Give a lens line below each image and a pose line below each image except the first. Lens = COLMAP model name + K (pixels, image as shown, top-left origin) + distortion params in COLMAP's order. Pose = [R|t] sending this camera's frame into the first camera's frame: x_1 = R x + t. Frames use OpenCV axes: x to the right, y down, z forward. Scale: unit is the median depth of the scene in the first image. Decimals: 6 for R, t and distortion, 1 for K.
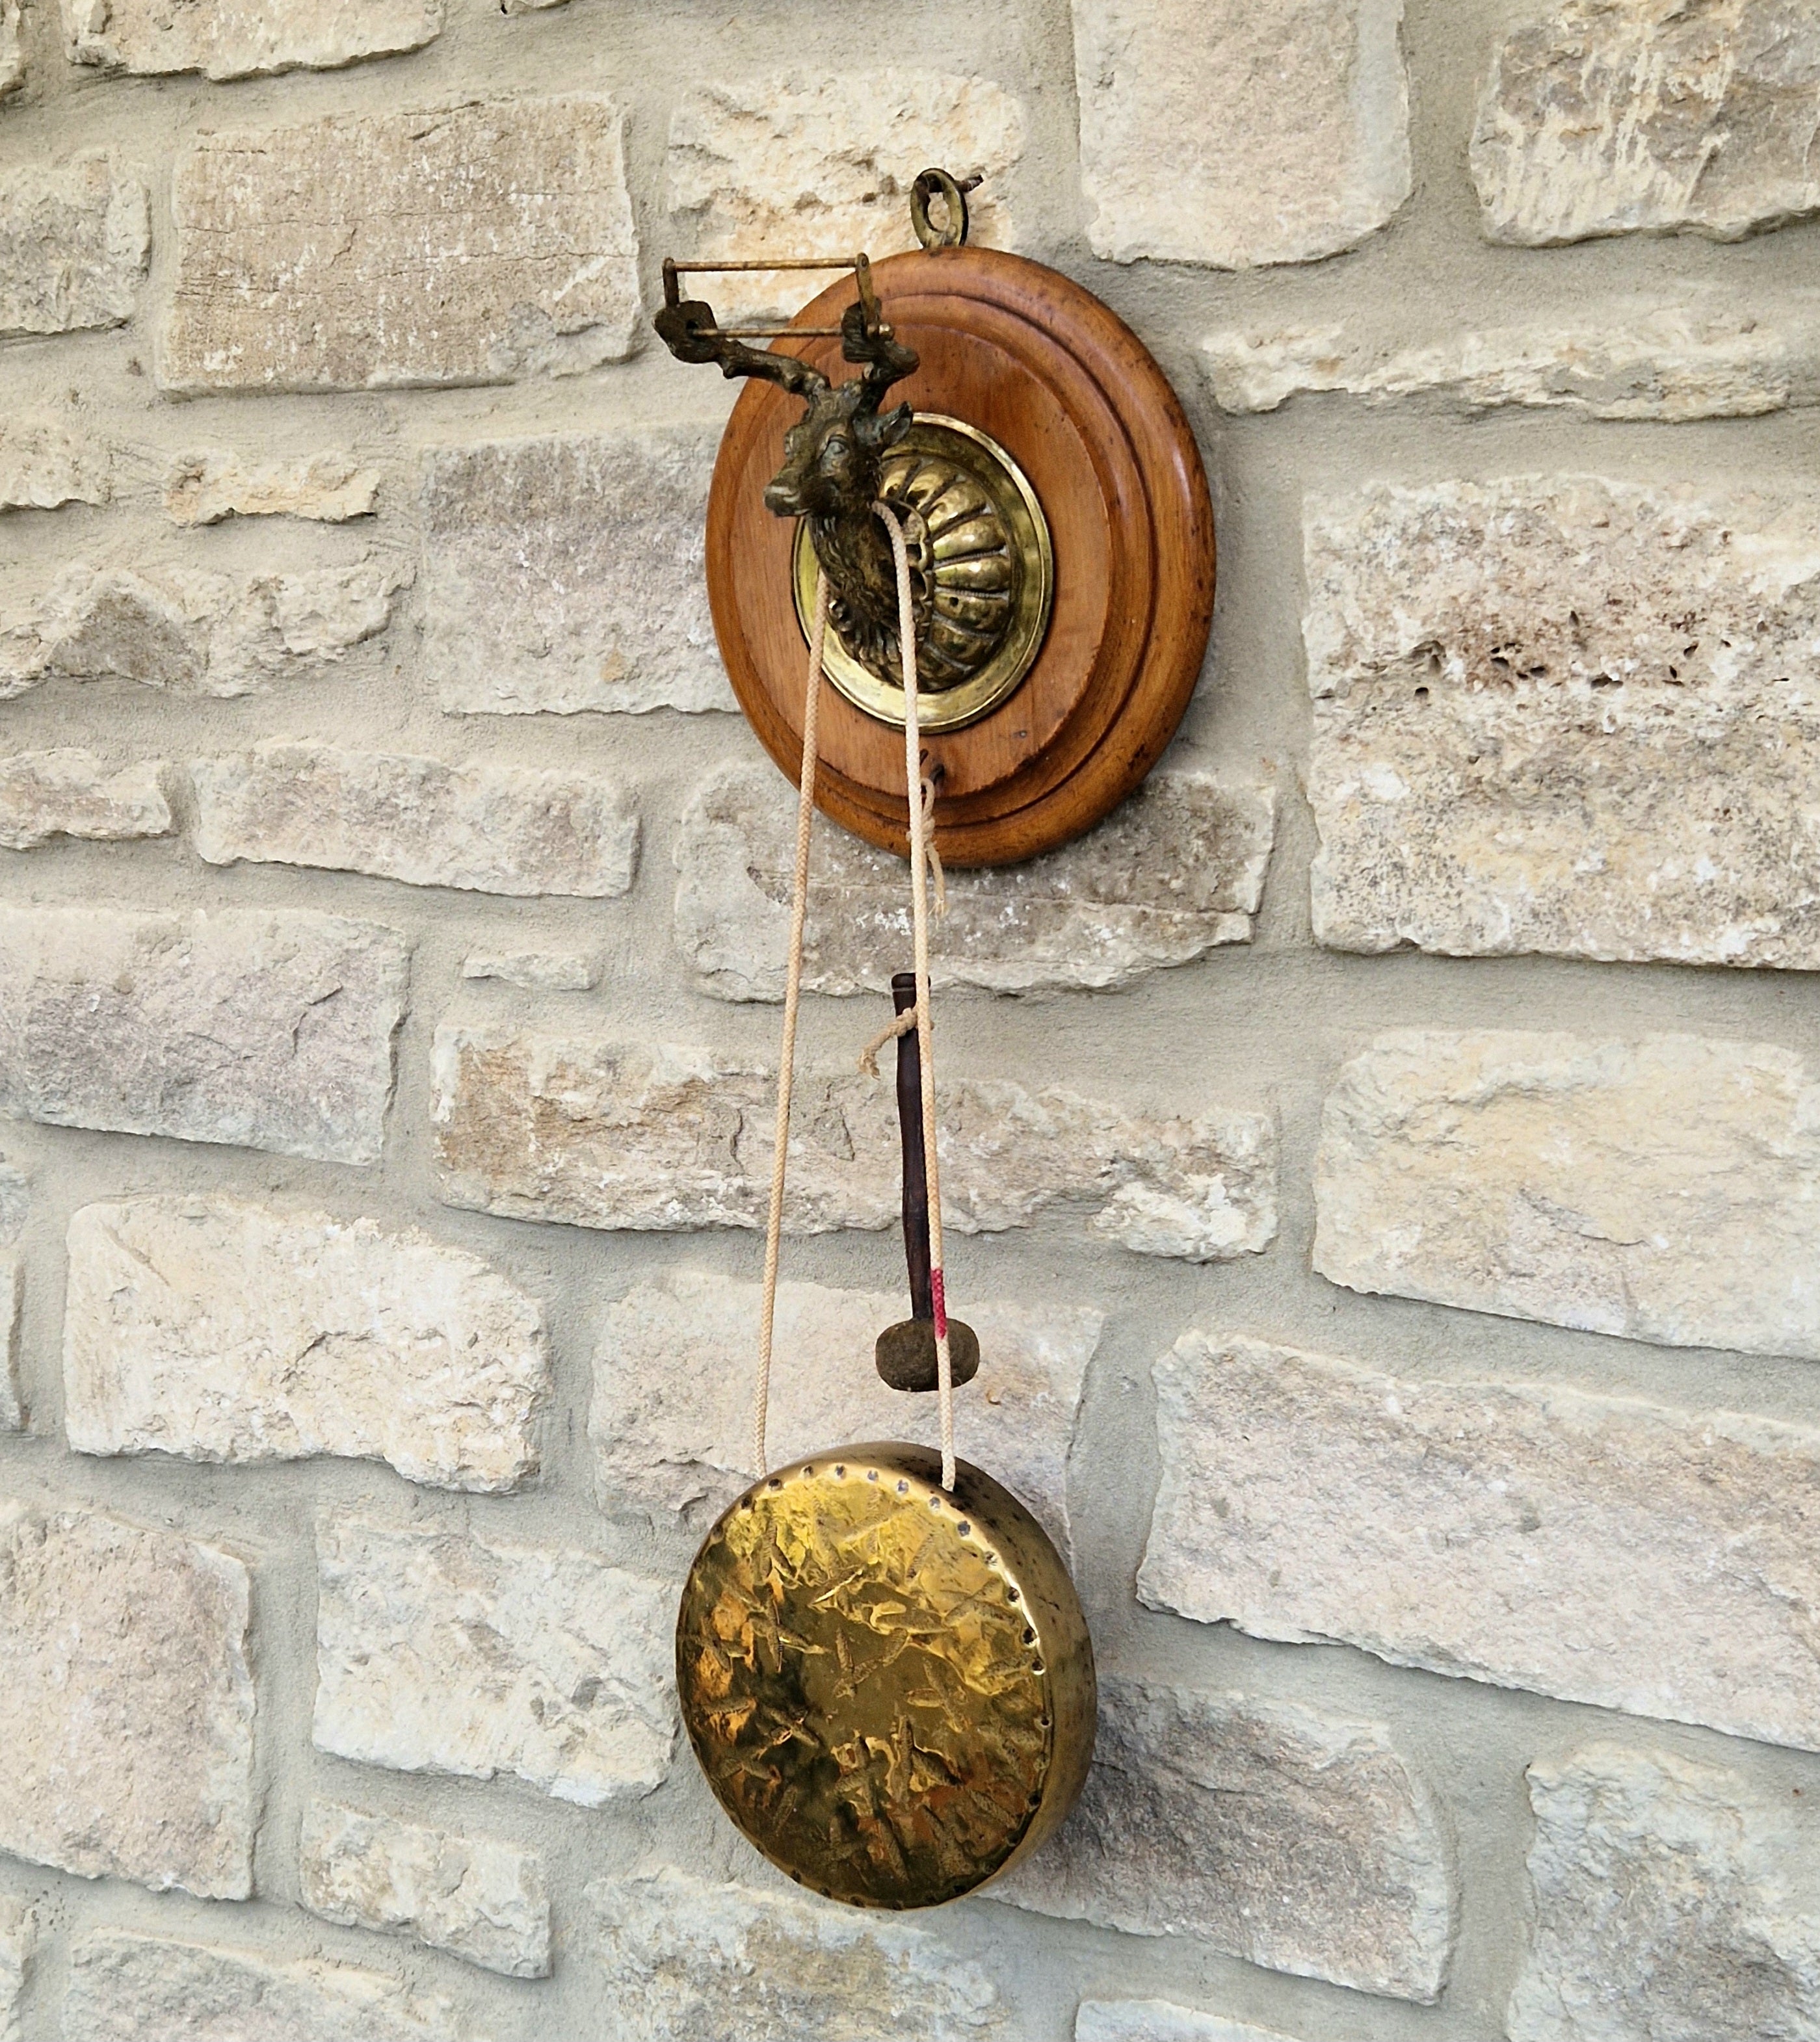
lens RADIAL K [[3364.8, 0, 865.2], [0, 3364.8, 1088.7], [0, 0, 1]] dist [0.085731, 0.000000]
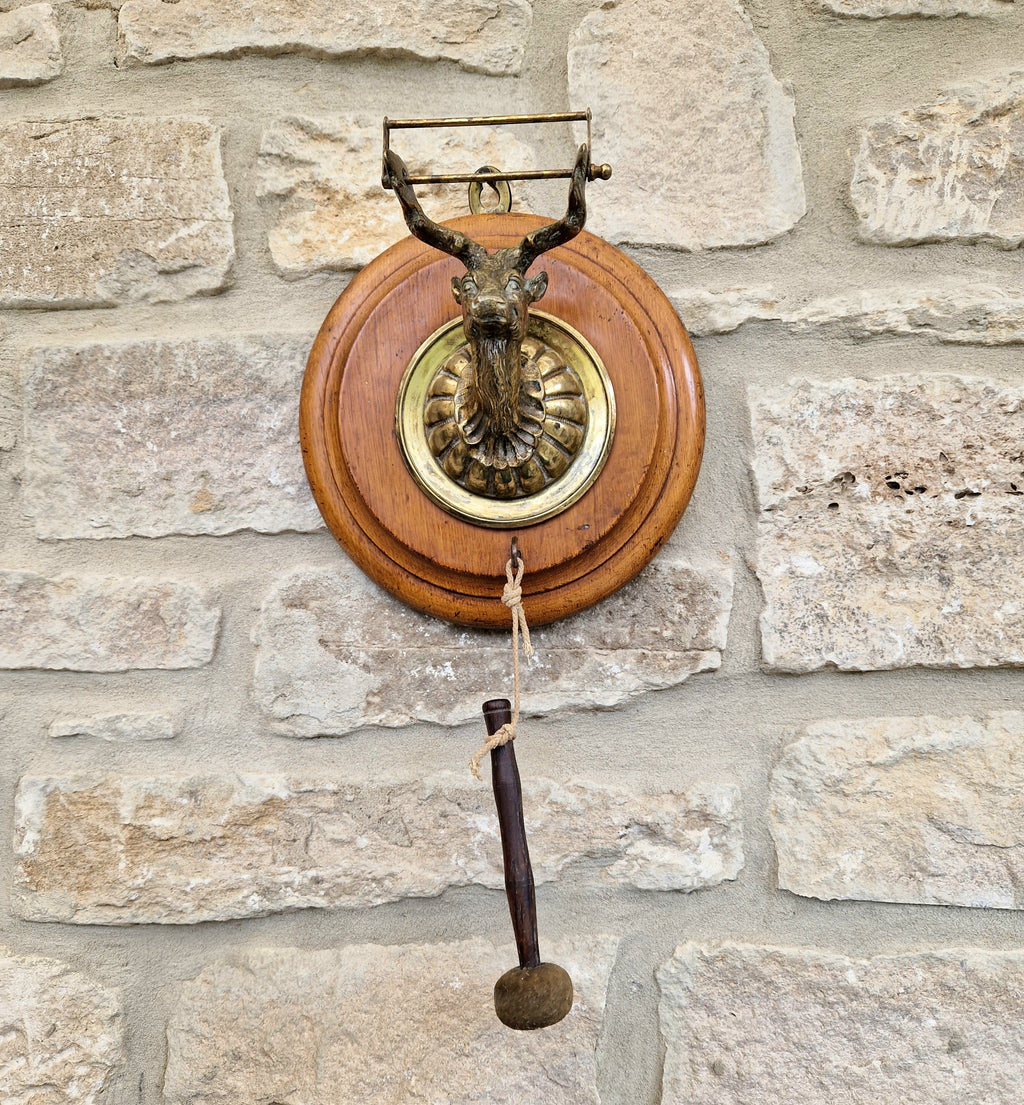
lens RADIAL K [[936.3, 0, 523.5], [0, 936.3, 609.9], [0, 0, 1]] dist [0.056335, -0.062041]
pose [[0.847024, 0.029368, 0.530742, -0.182519], [0.080720, 0.979787, -0.183037, 0.000581], [-0.525389, 0.197878, 0.827533, 0.672951]]
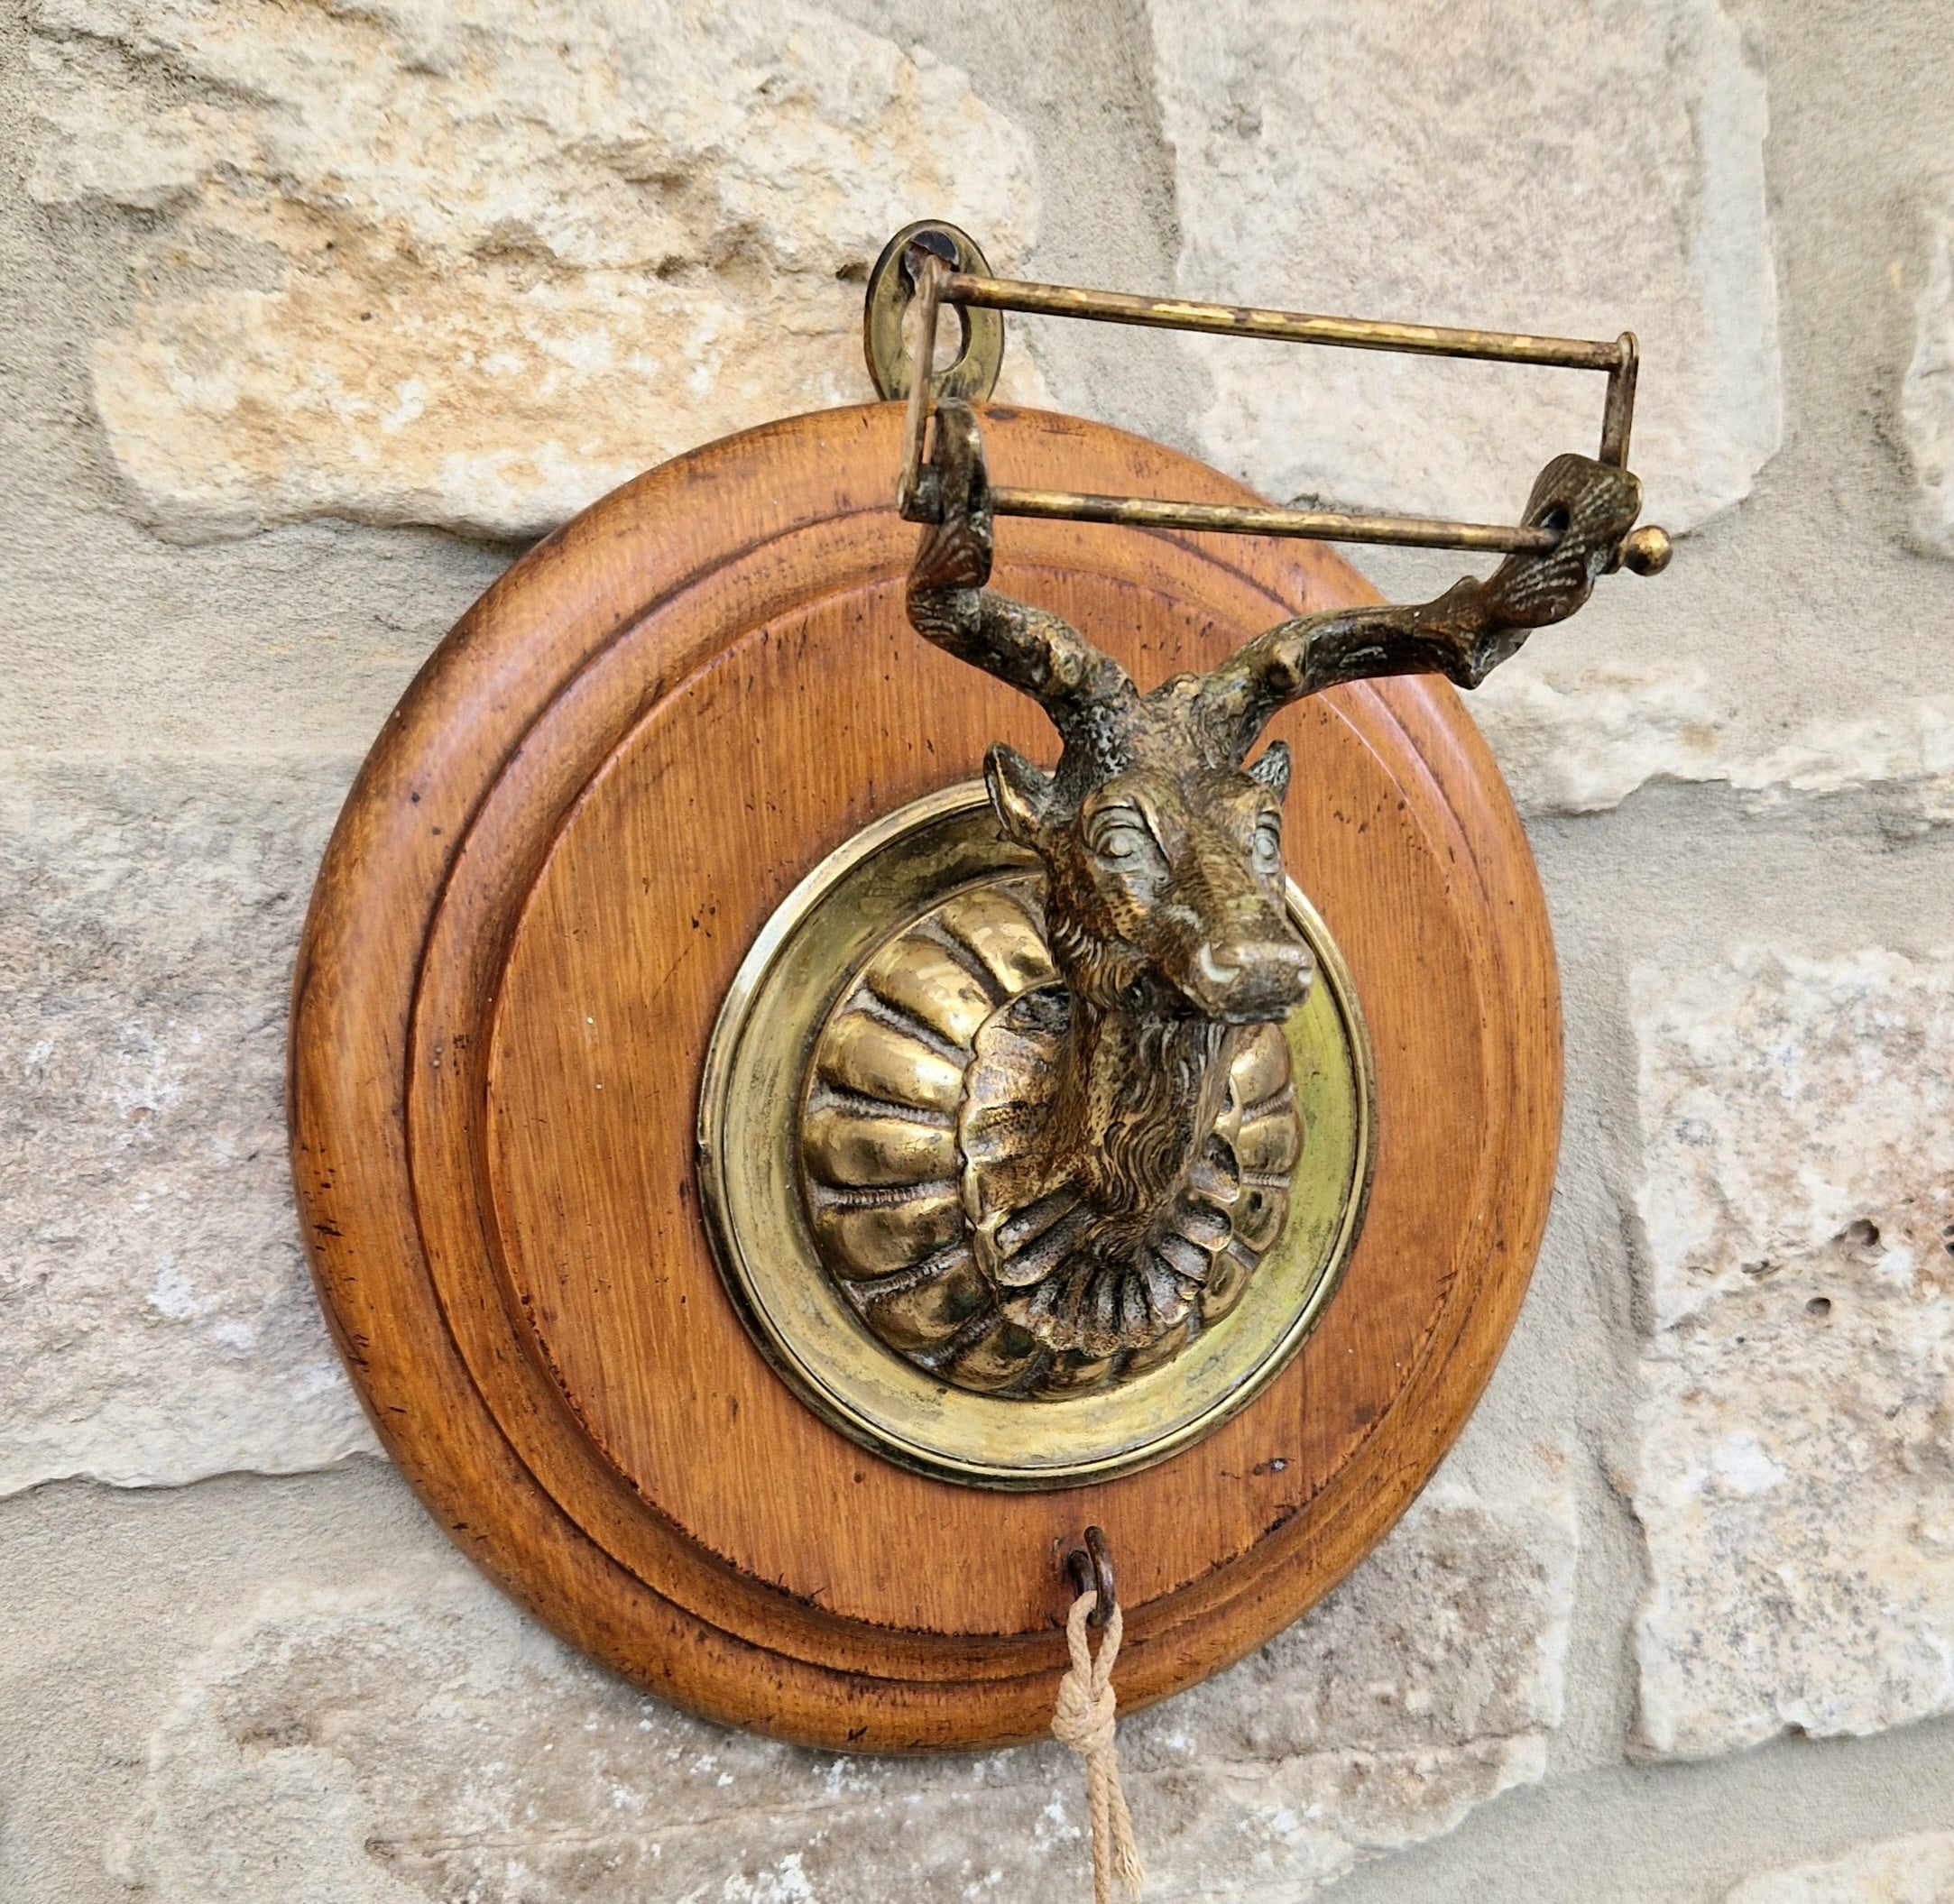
lens RADIAL K [[2512.4, 0, 1074.0], [0, 2512.4, 1253.2], [0, 0, 1]] dist [0.026324, 0.000000]
pose [[0.578177, -0.089763, 0.810959, -0.244005], [0.124796, 0.991964, 0.020824, -0.141942], [-0.806311, 0.089164, 0.584733, 0.795878]]
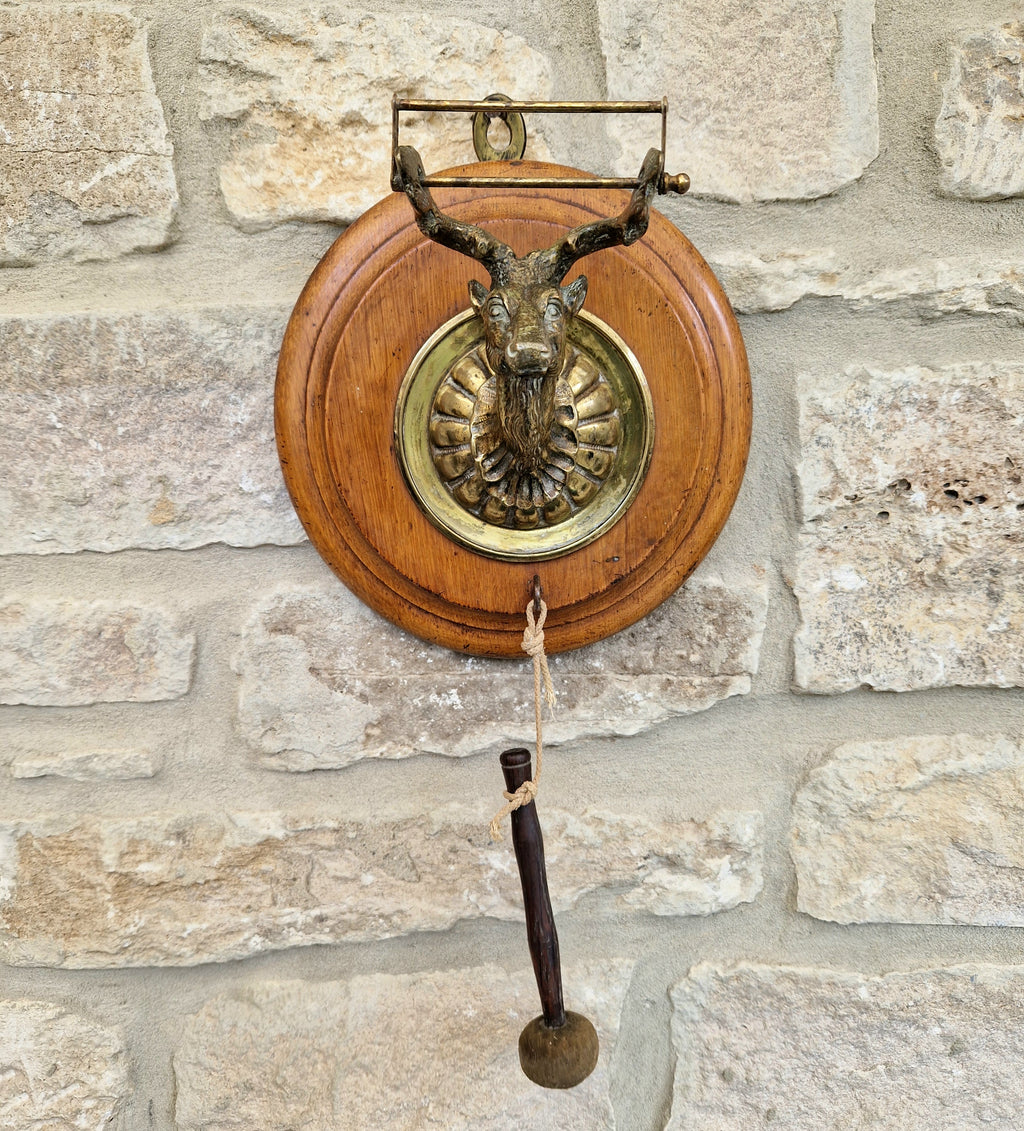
lens RADIAL K [[941.9, 0, 504.4], [0, 941.9, 606.2], [0, 0, 1]] dist [0.044477, -0.043354]
pose [[0.812782, -0.102207, 0.573532, -0.187443], [0.091913, 0.994657, 0.046998, -0.105528], [-0.575272, 0.014516, 0.817834, 0.716558]]
